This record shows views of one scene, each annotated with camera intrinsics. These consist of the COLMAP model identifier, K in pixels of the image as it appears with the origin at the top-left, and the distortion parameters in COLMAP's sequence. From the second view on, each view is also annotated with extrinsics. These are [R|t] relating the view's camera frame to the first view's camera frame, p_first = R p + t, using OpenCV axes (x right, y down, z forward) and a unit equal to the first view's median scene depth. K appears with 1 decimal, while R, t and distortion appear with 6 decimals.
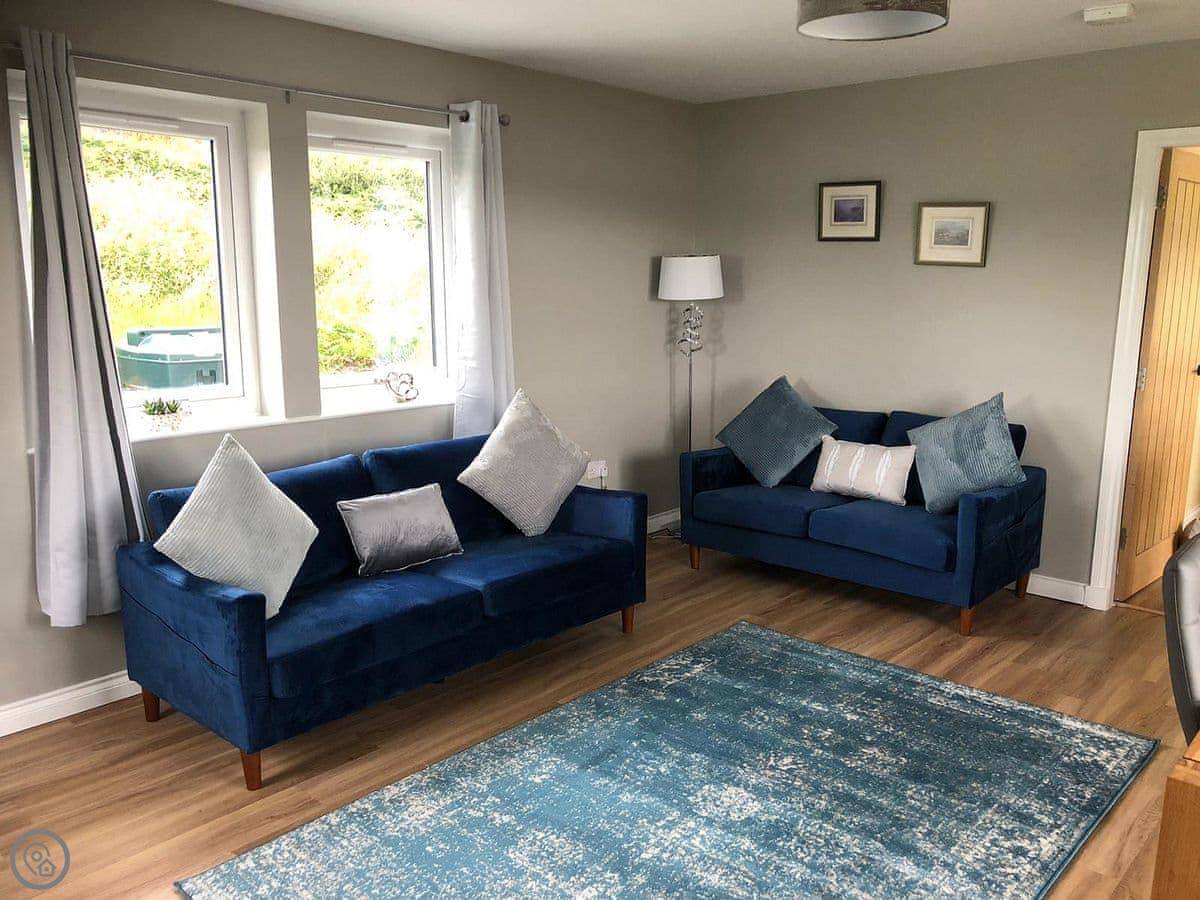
lens RADIAL K [[996.3, 0, 595.2], [0, 996.3, 453.0], [0, 0, 1]] dist [0.040169, -0.011541]
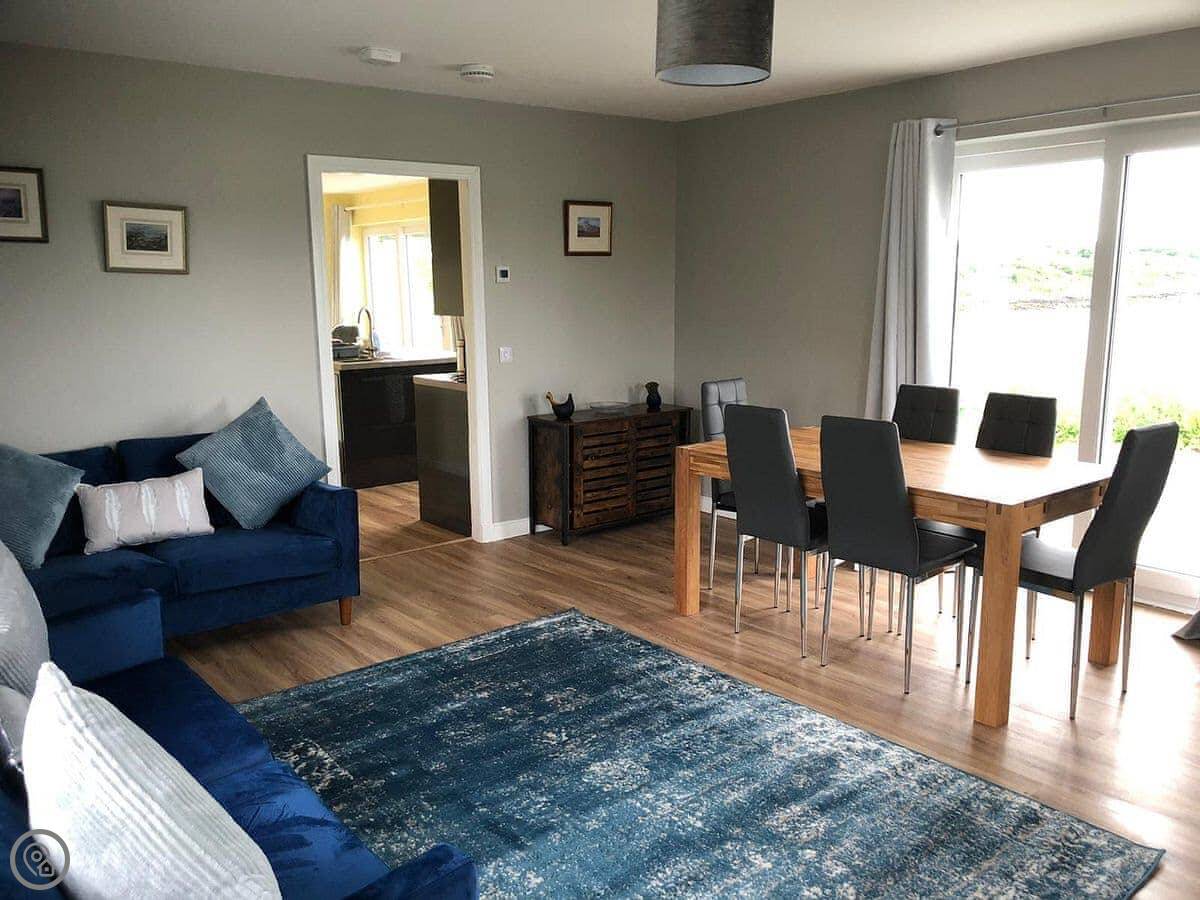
lens RADIAL K [[996.3, 0, 595.2], [0, 996.3, 453.0], [0, 0, 1]] dist [0.040169, -0.011541]
pose [[0.149812, -0.183810, 0.971478, -0.704384], [0.196568, 0.968490, 0.152932, -0.121938], [-0.968977, 0.168050, 0.181223, 0.651476]]
